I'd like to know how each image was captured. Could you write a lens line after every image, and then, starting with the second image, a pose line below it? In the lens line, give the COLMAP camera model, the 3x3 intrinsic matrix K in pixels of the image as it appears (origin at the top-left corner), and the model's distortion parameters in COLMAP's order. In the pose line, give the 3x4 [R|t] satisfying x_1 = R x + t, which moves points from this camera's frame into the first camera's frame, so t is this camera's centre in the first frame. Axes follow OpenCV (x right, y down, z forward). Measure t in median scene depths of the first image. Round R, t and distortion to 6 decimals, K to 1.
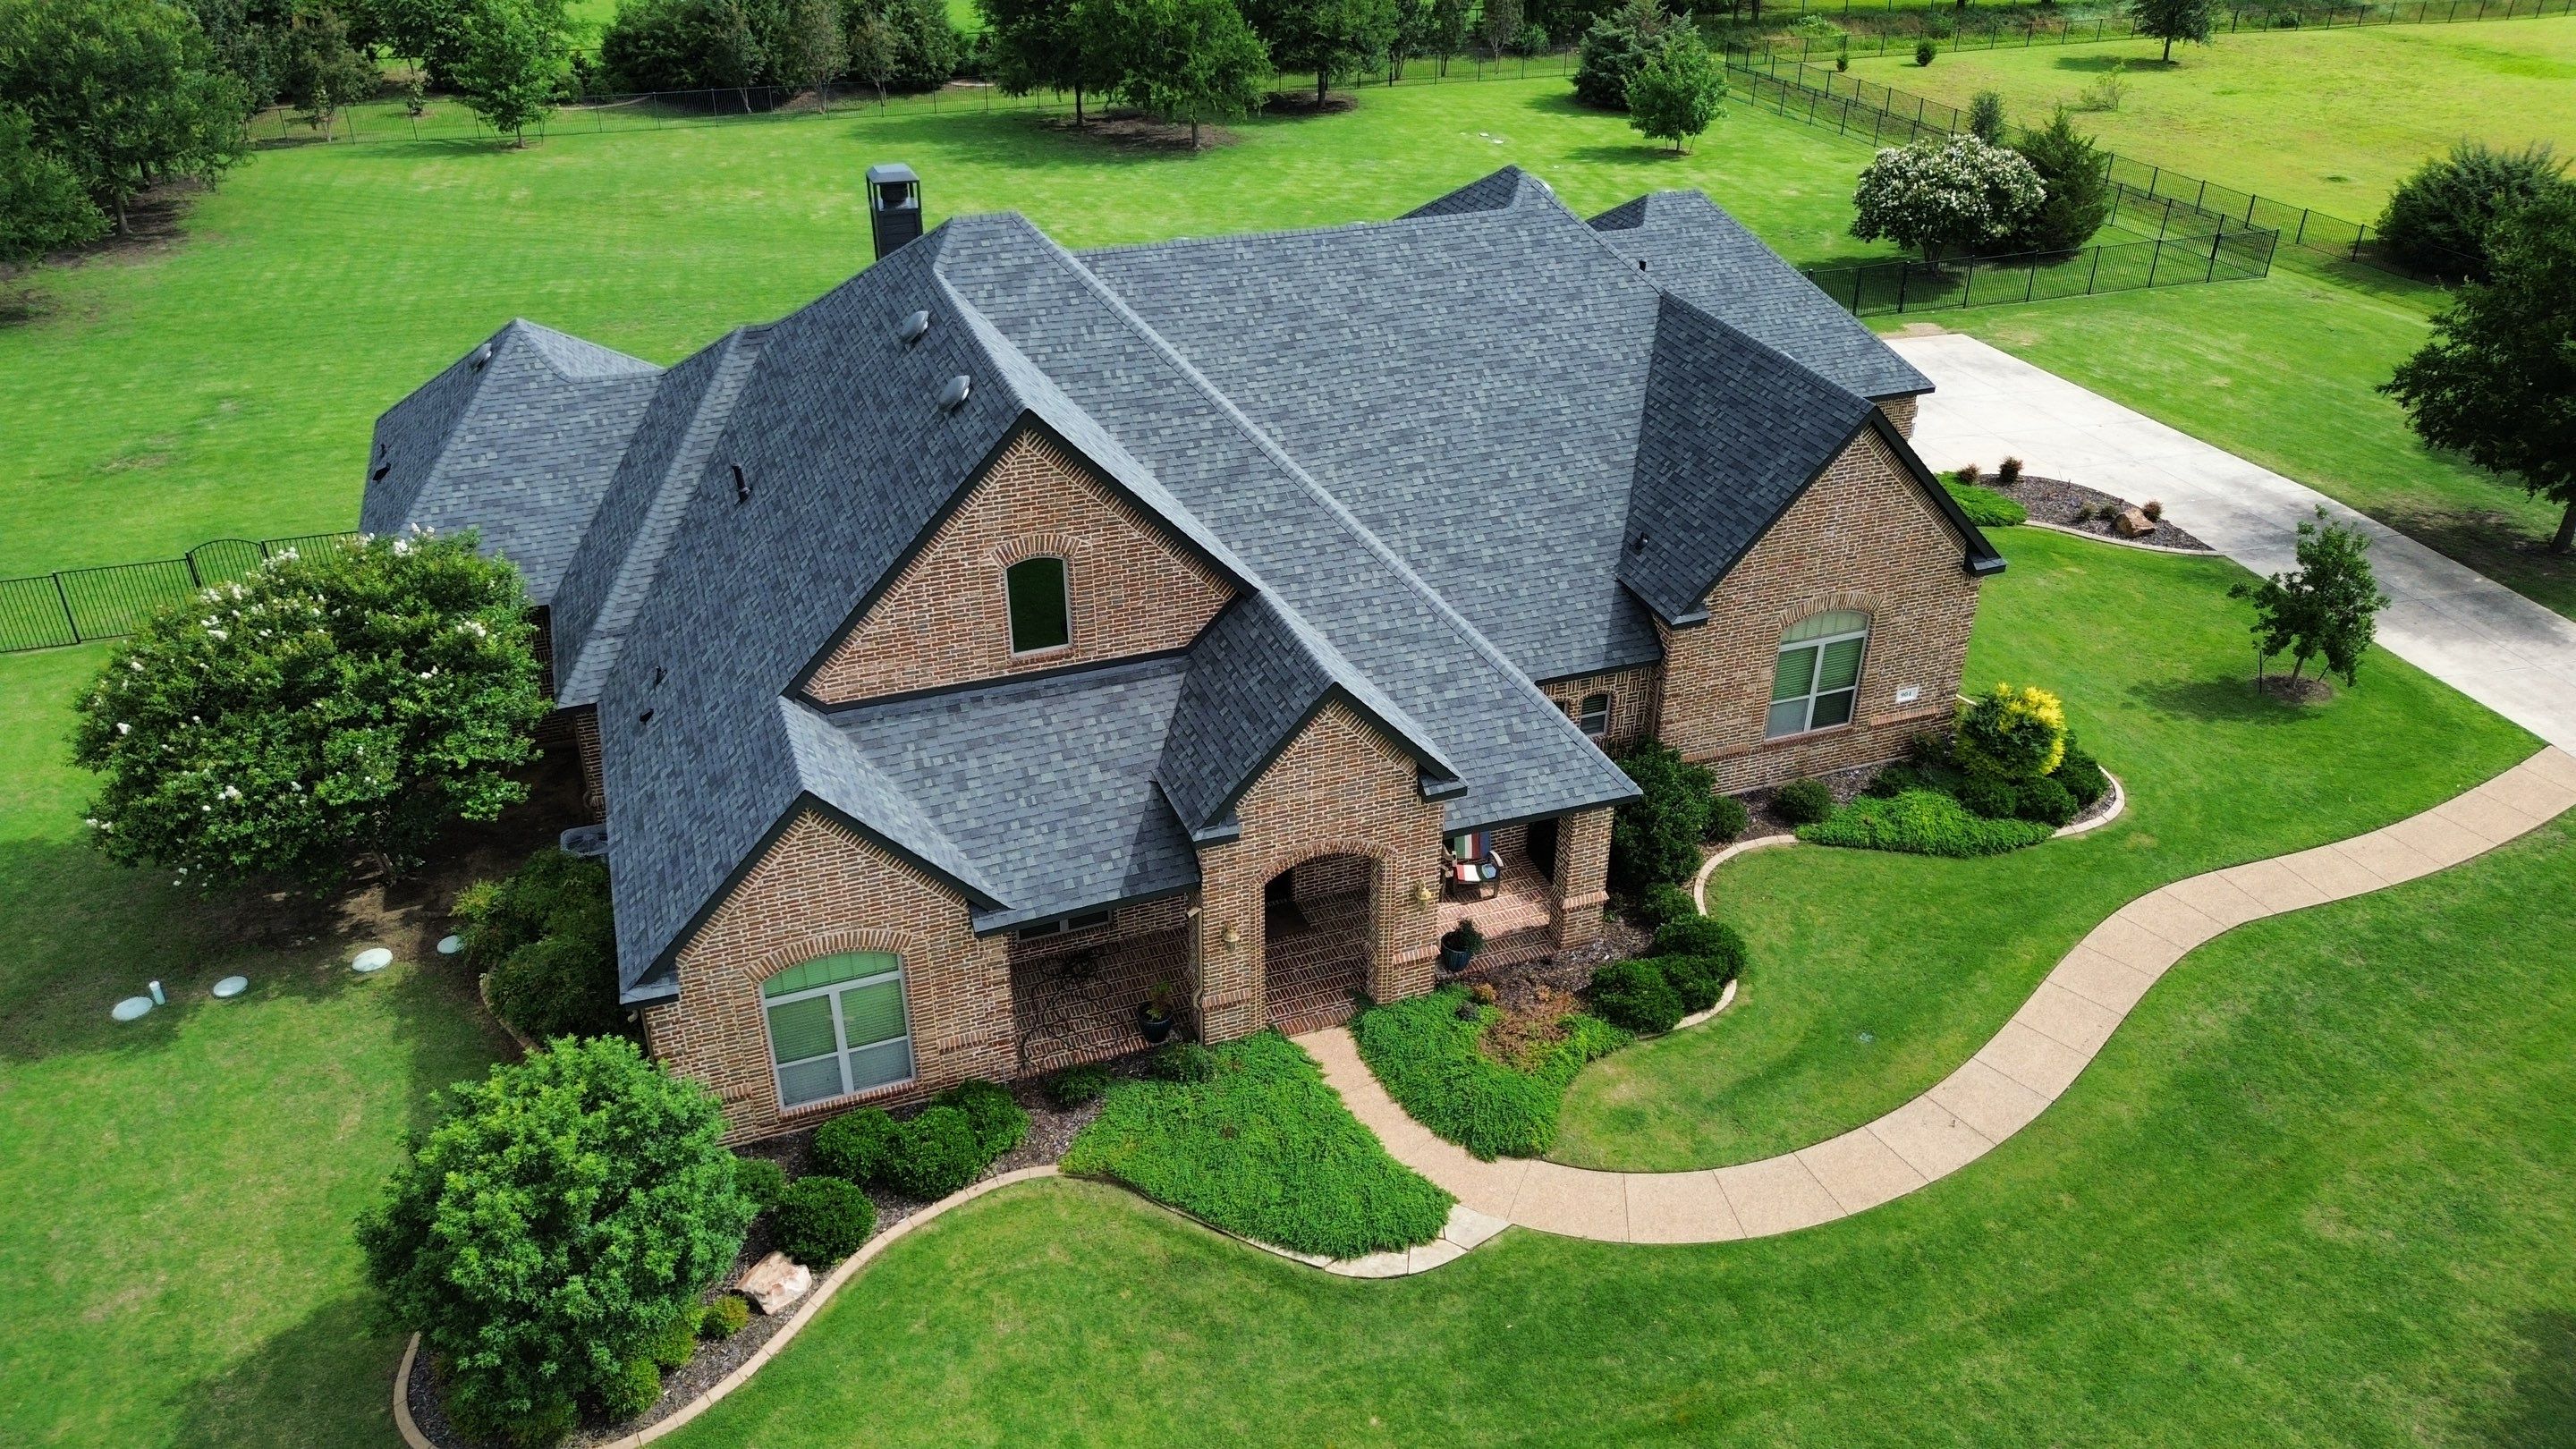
lens RADIAL K [[1797.0, 0, 1288.5], [0, 1797.0, 714.0], [0, 0, 1]] dist [0.057179, -0.042821]
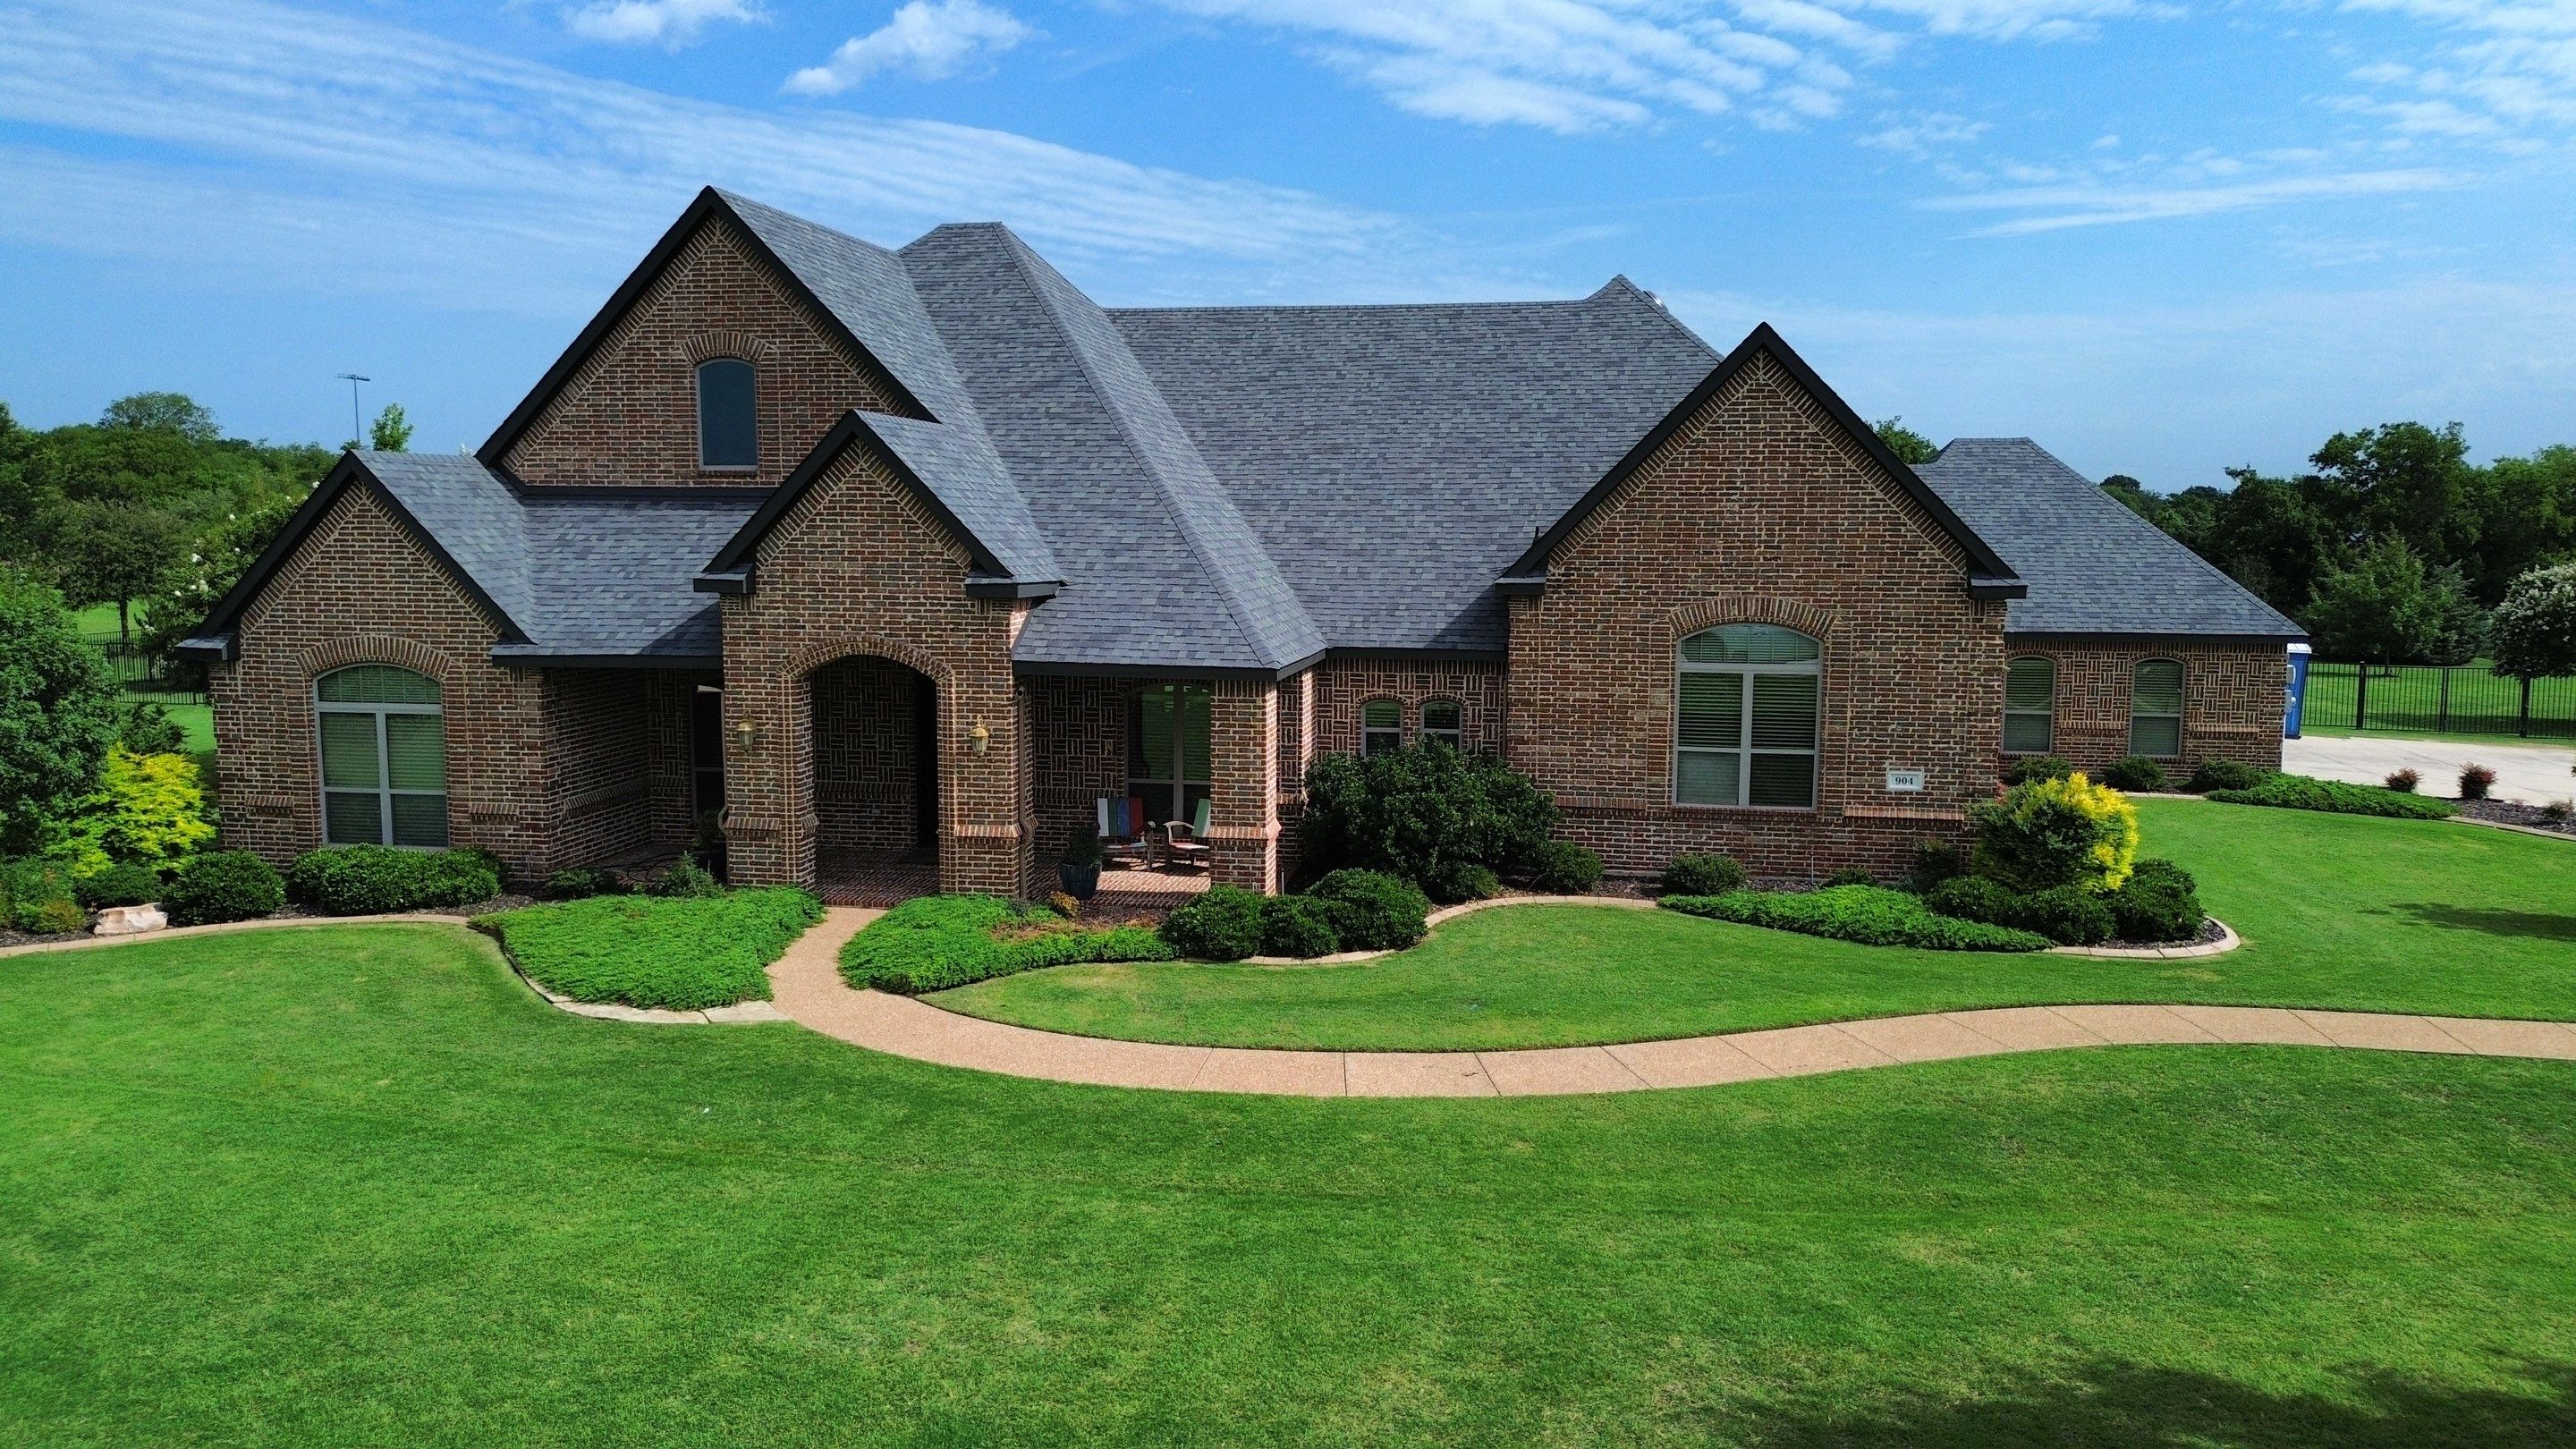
lens RADIAL K [[1797.0, 0, 1297.2], [0, 1797.0, 731.3], [0, 0, 1]] dist [0.057179, -0.042821]
pose [[0.868634, 0.061158, -0.491665, 0.574597], [-0.247495, 0.913232, -0.323657, 0.311724], [0.429210, 0.402824, 0.808401, 0.369549]]
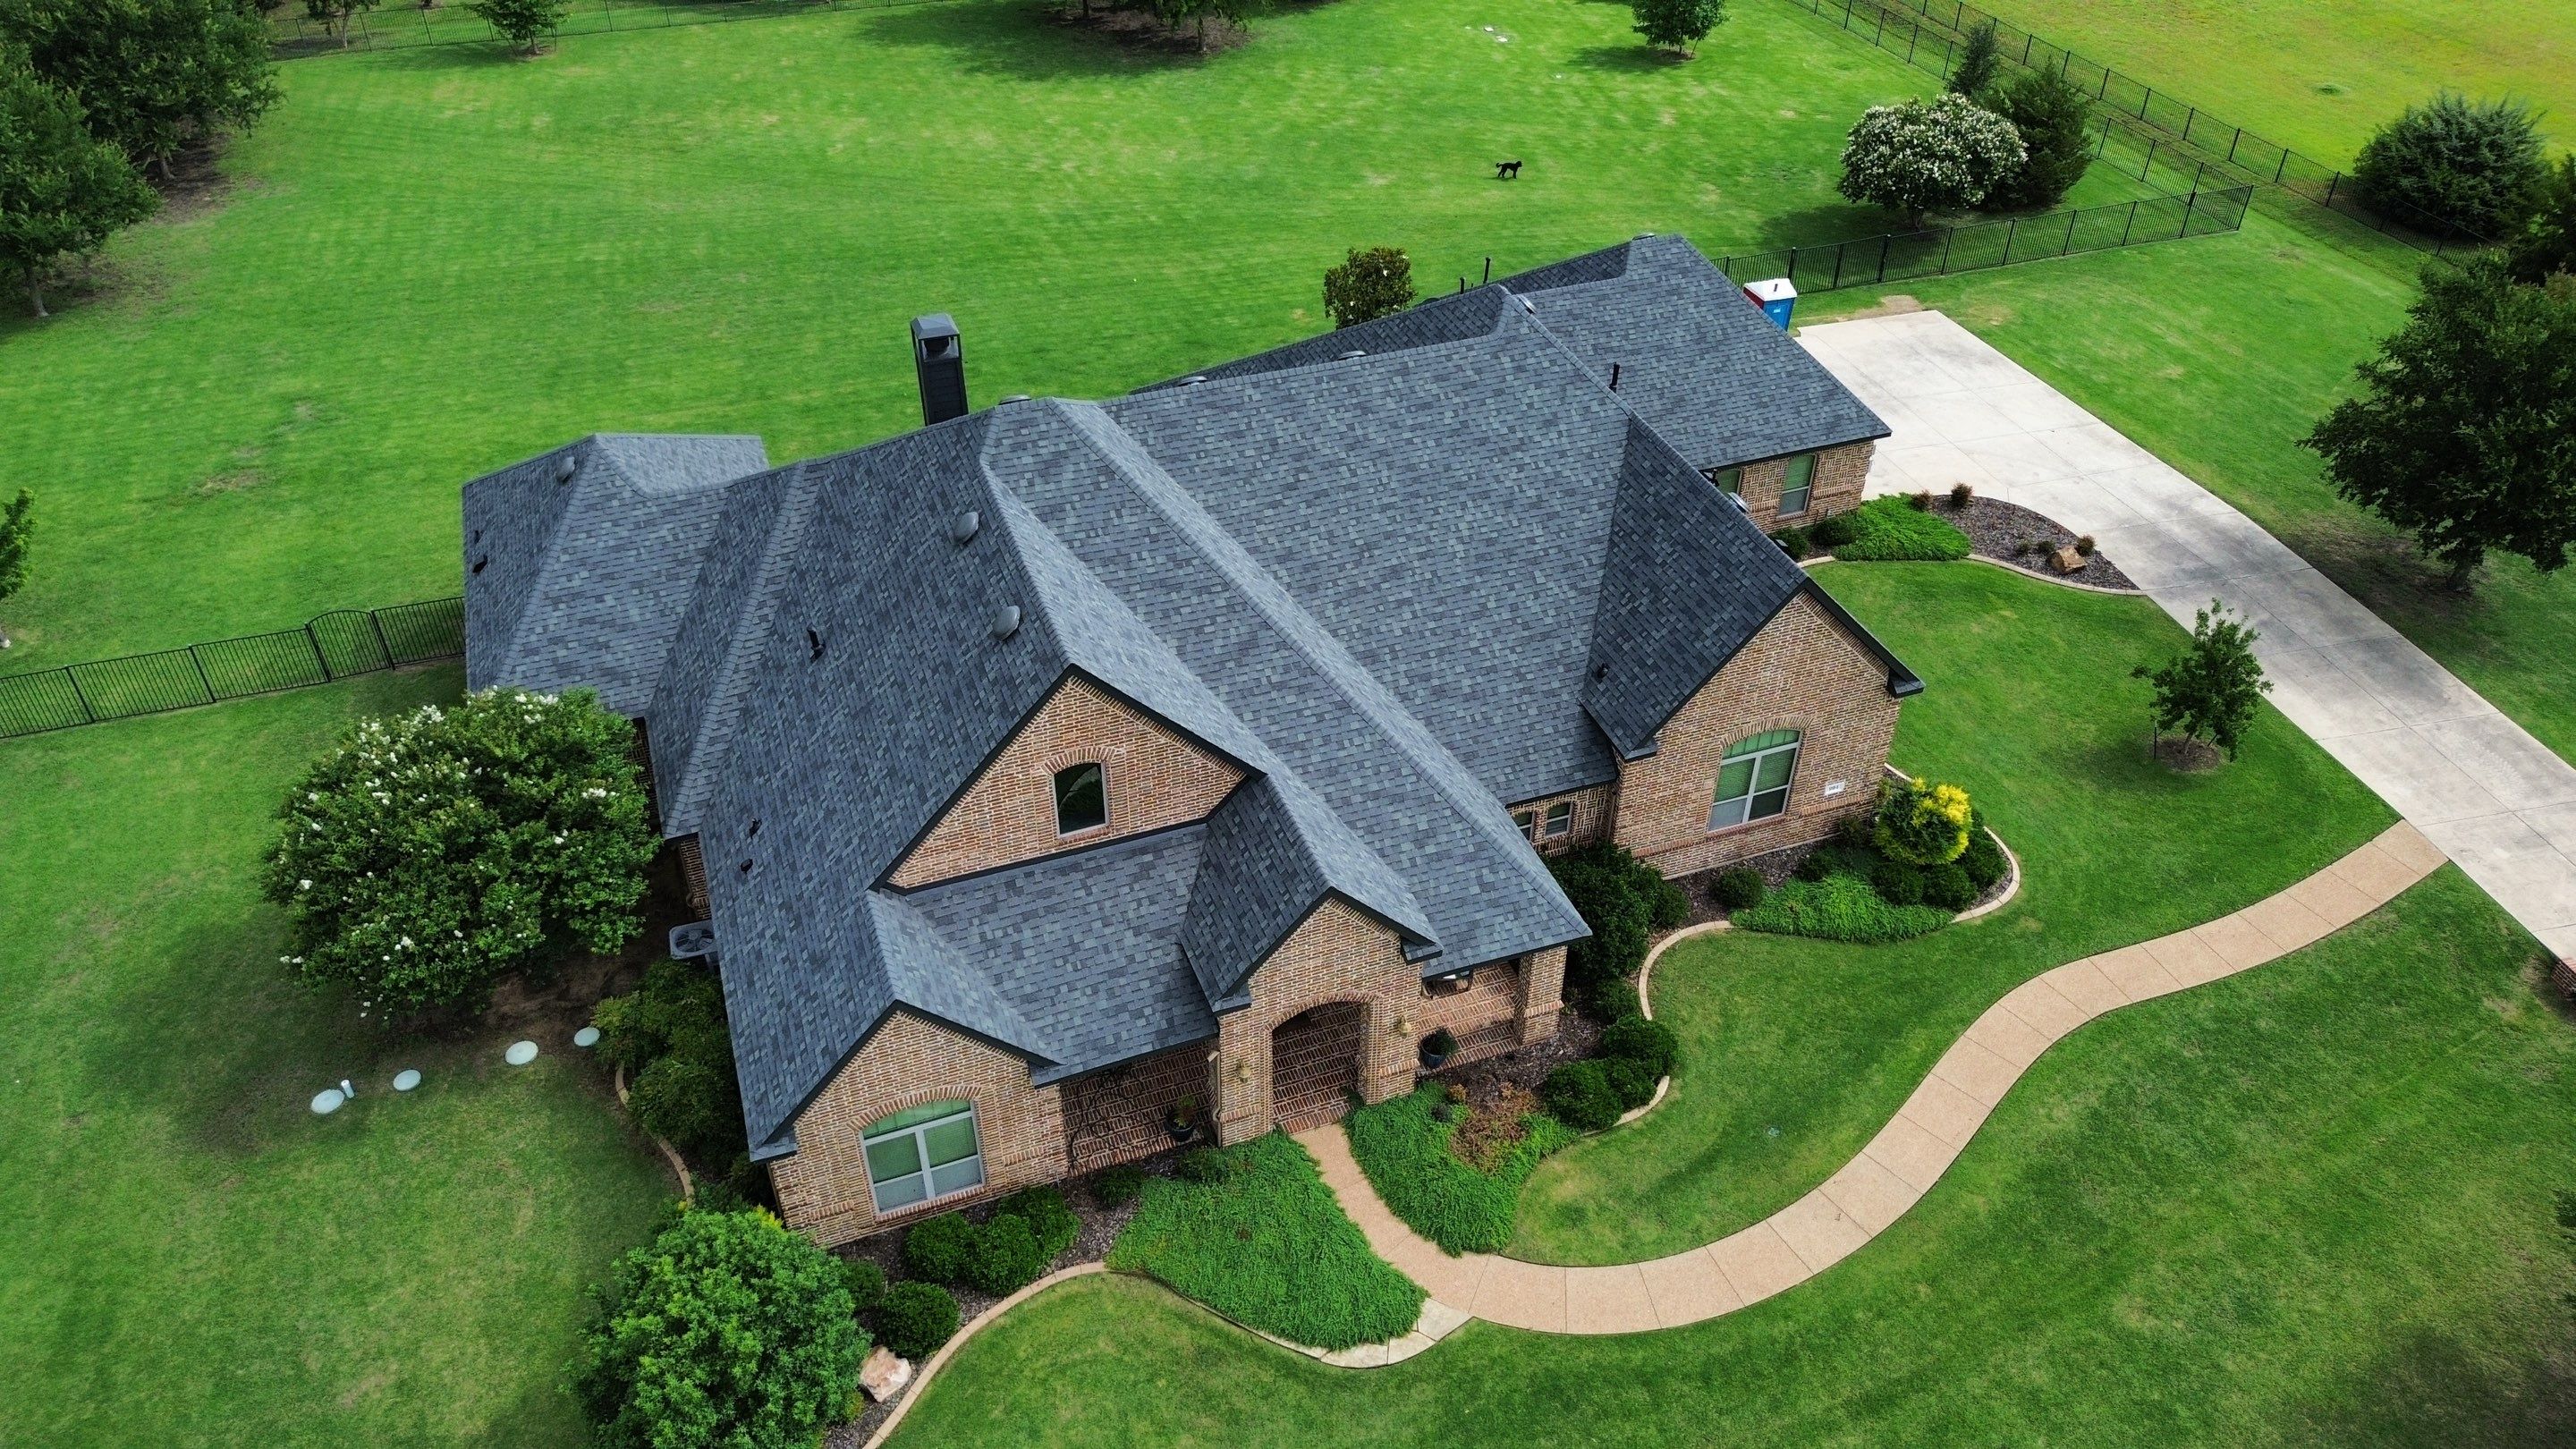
lens RADIAL K [[1797.0, 0, 1288.5], [0, 1797.0, 707.8], [0, 0, 1]] dist [0.057179, -0.042821]
pose [[0.999994, 0.000502, -0.003398, 0.001471], [-0.000040, 0.990889, 0.134681, -0.254930], [0.003435, -0.134680, 0.990883, -0.147212]]
